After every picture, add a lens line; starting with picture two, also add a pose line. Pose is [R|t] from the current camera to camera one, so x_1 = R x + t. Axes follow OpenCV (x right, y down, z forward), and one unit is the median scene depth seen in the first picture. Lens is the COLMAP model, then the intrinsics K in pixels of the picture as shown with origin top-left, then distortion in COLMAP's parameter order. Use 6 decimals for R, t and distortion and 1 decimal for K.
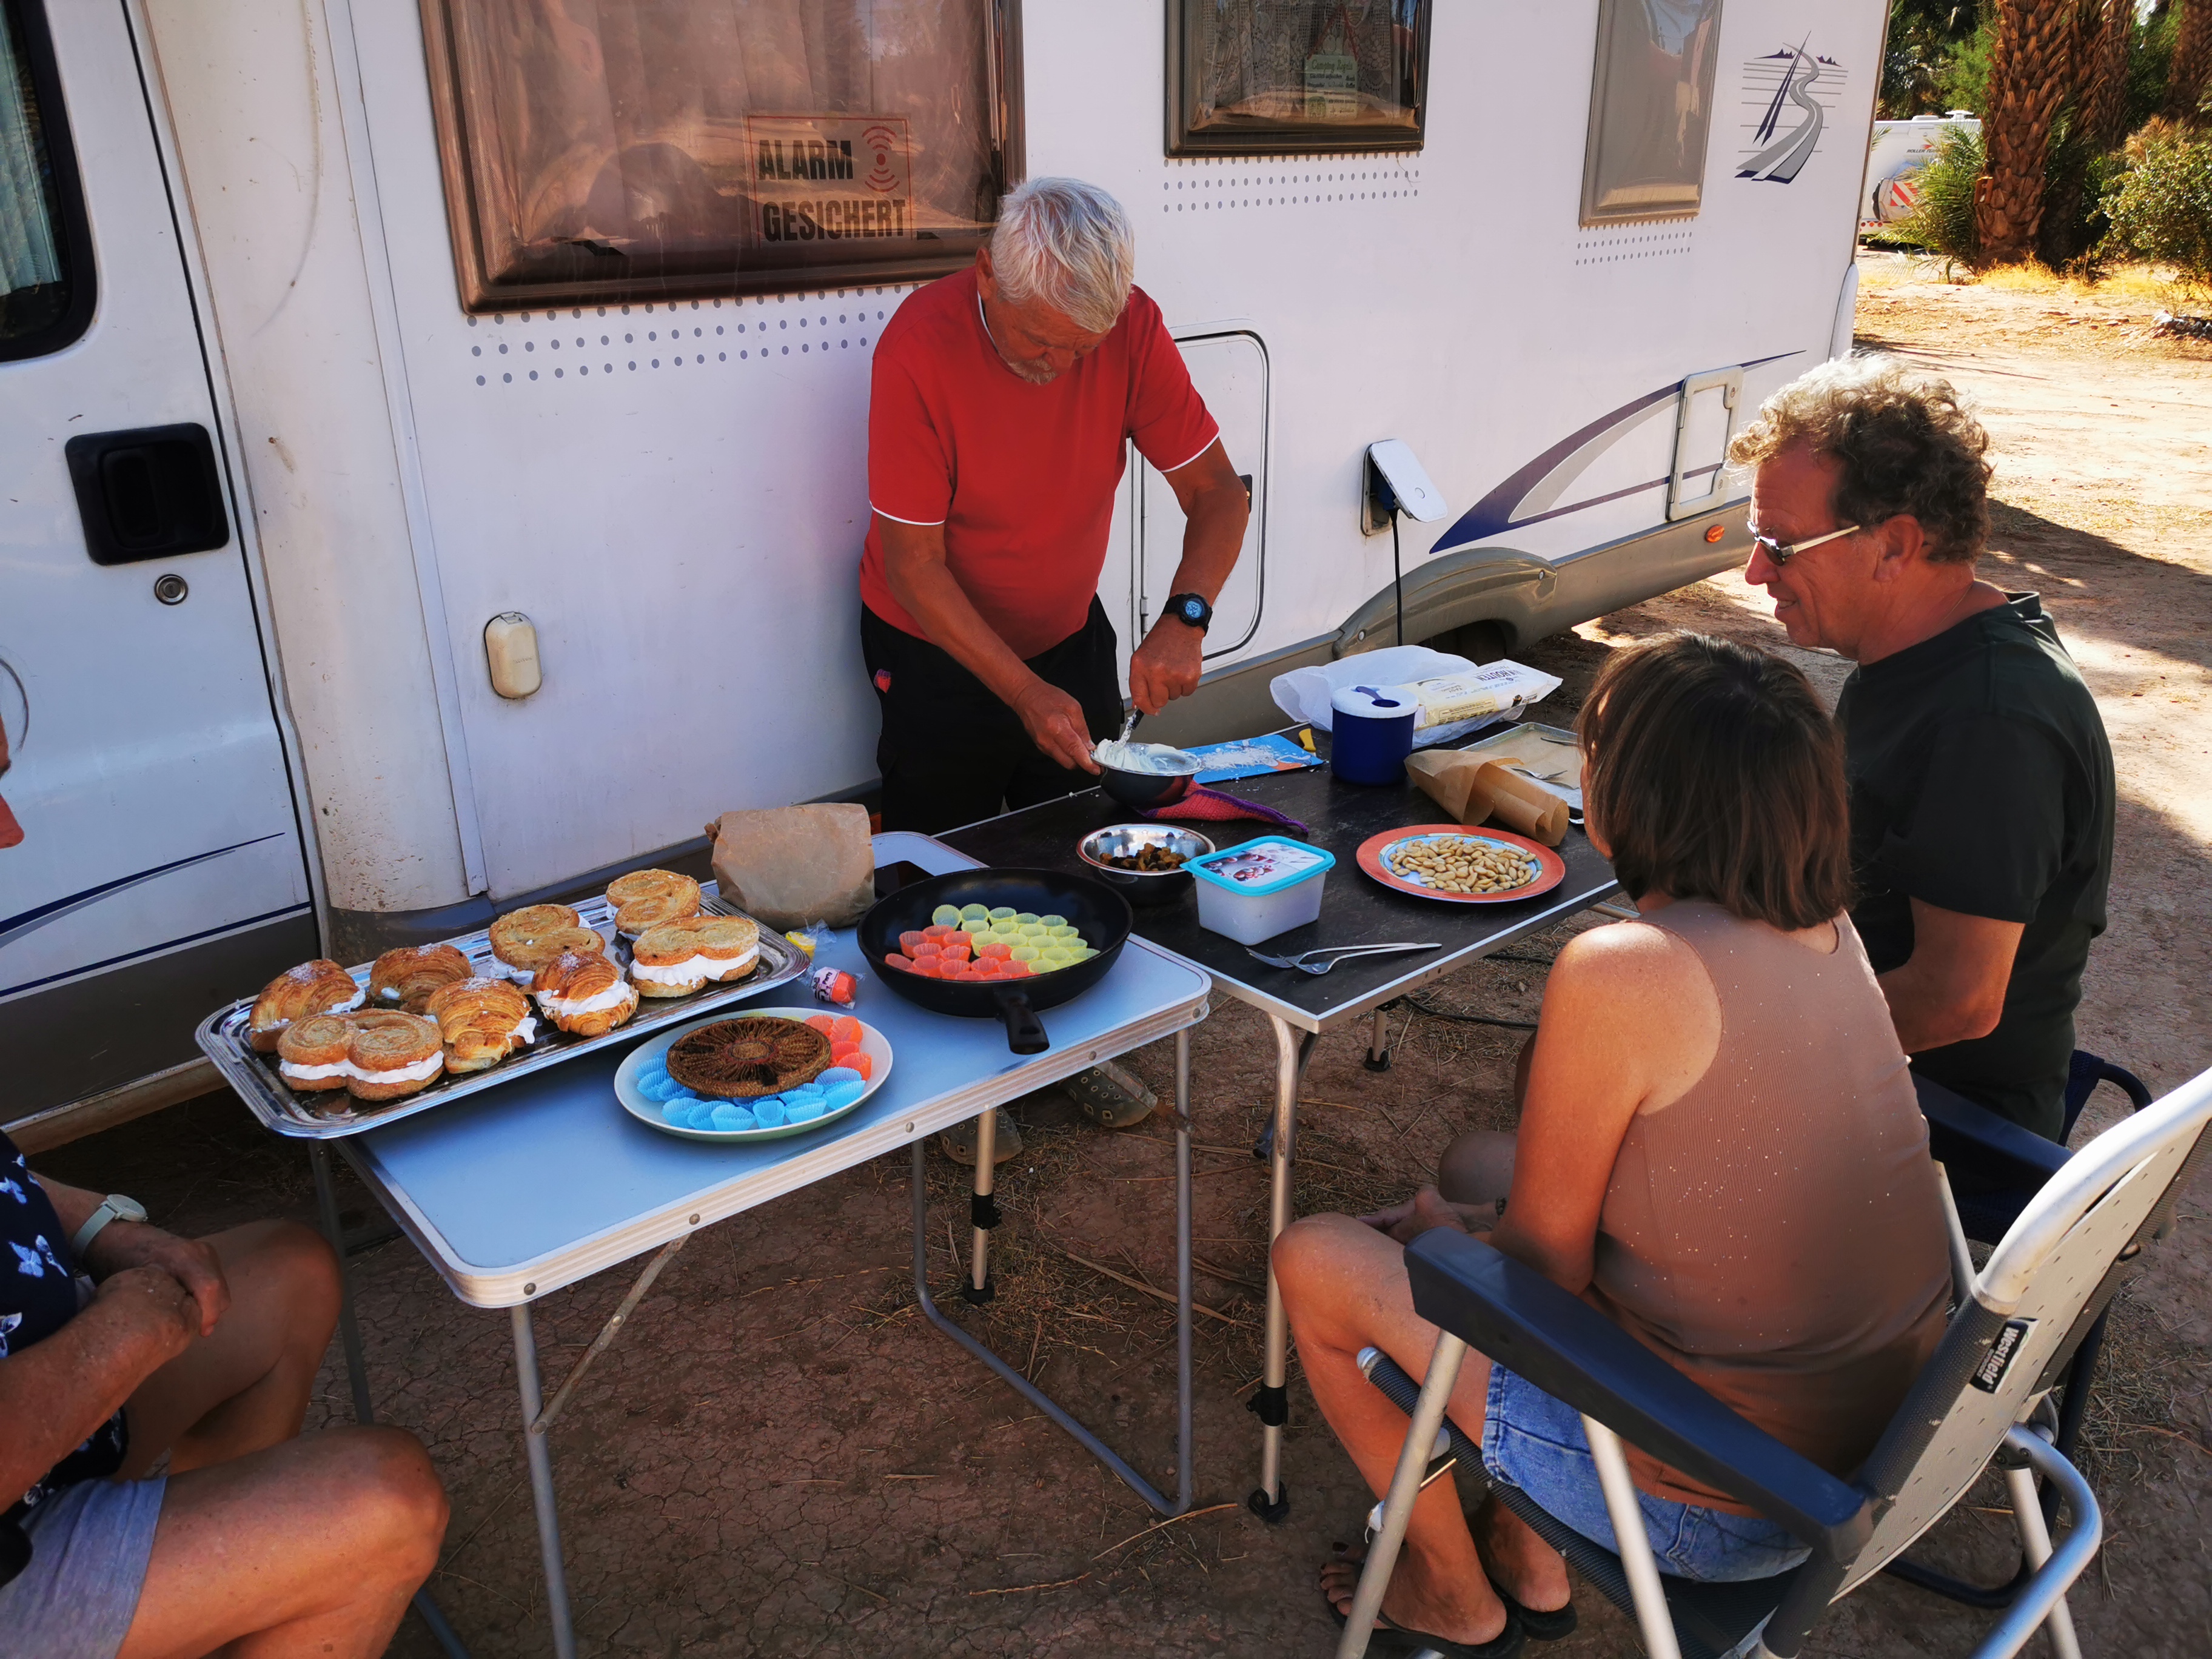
lens RADIAL K [[1708.3, 0, 1098.1], [0, 1708.3, 837.0], [0, 0, 1]] dist [0.078998, -0.121053]
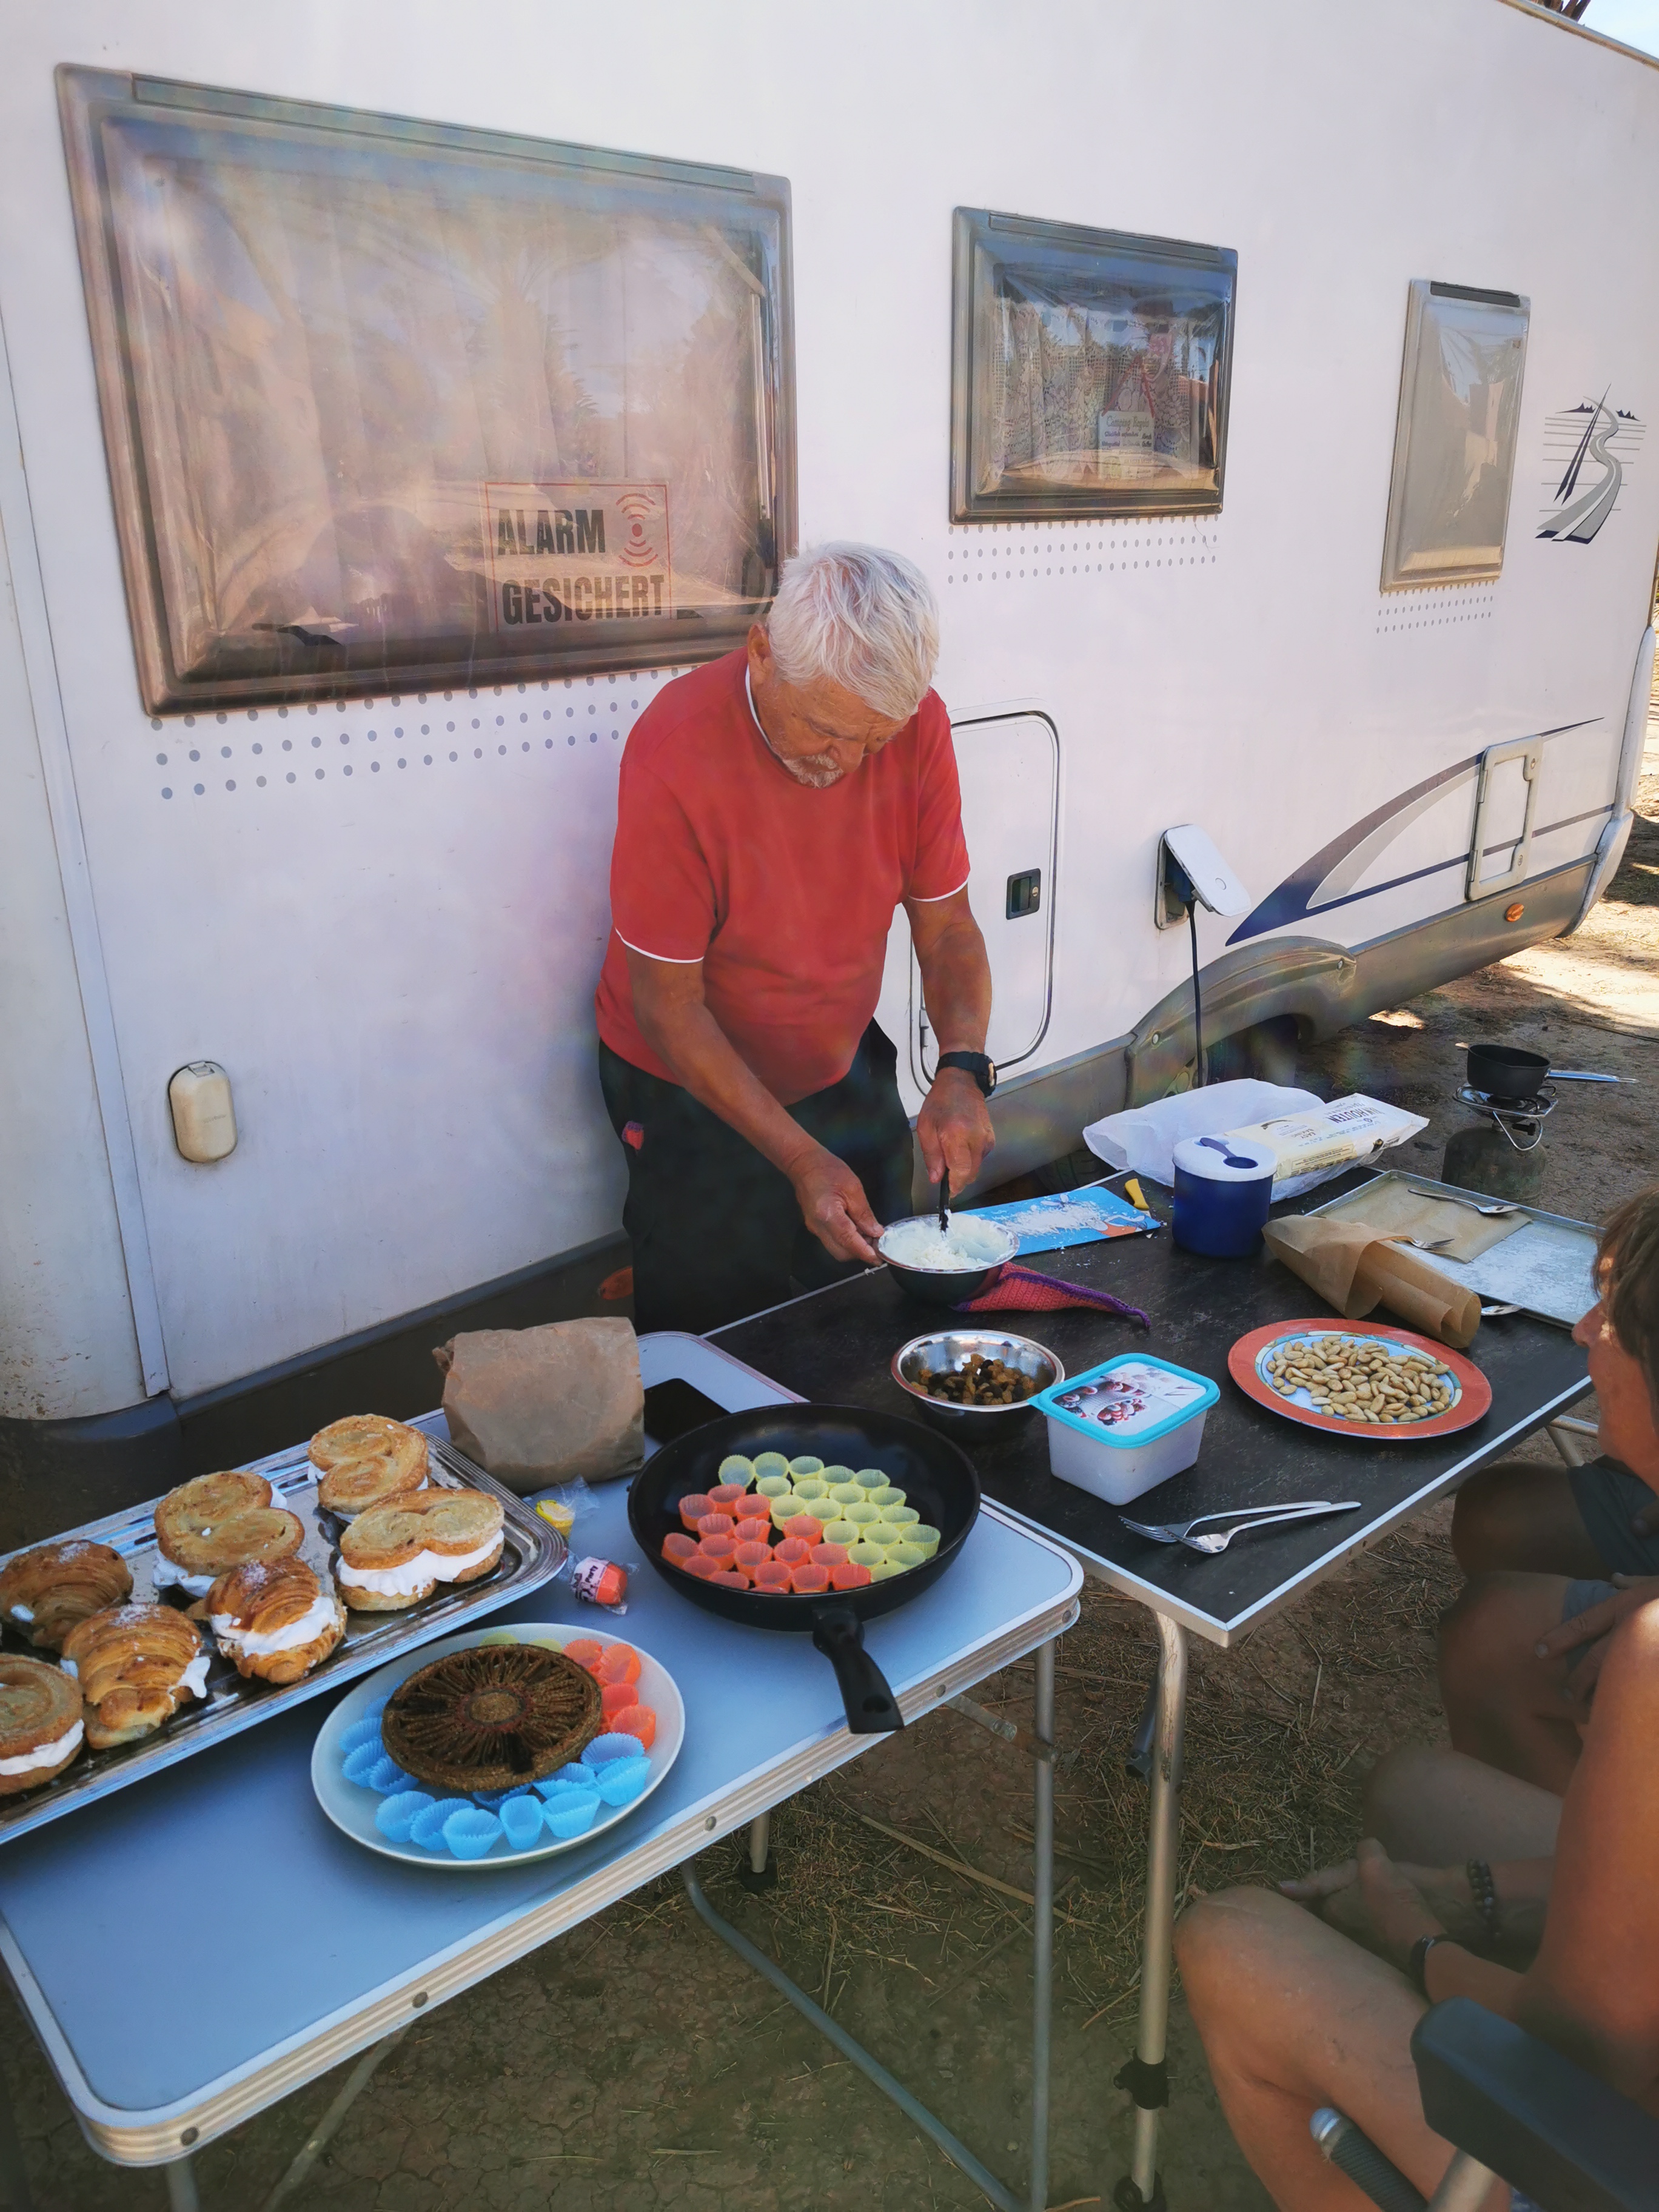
lens RADIAL K [[1708.3, 0, 834.9], [0, 1708.3, 1096.9], [0, 0, 1]] dist [0.078998, -0.121053]
pose [[0.999919, -0.005961, 0.011227, -0.042826], [0.006472, 0.998922, -0.045961, -0.075903], [-0.010941, 0.046030, 0.998880, 0.164403]]
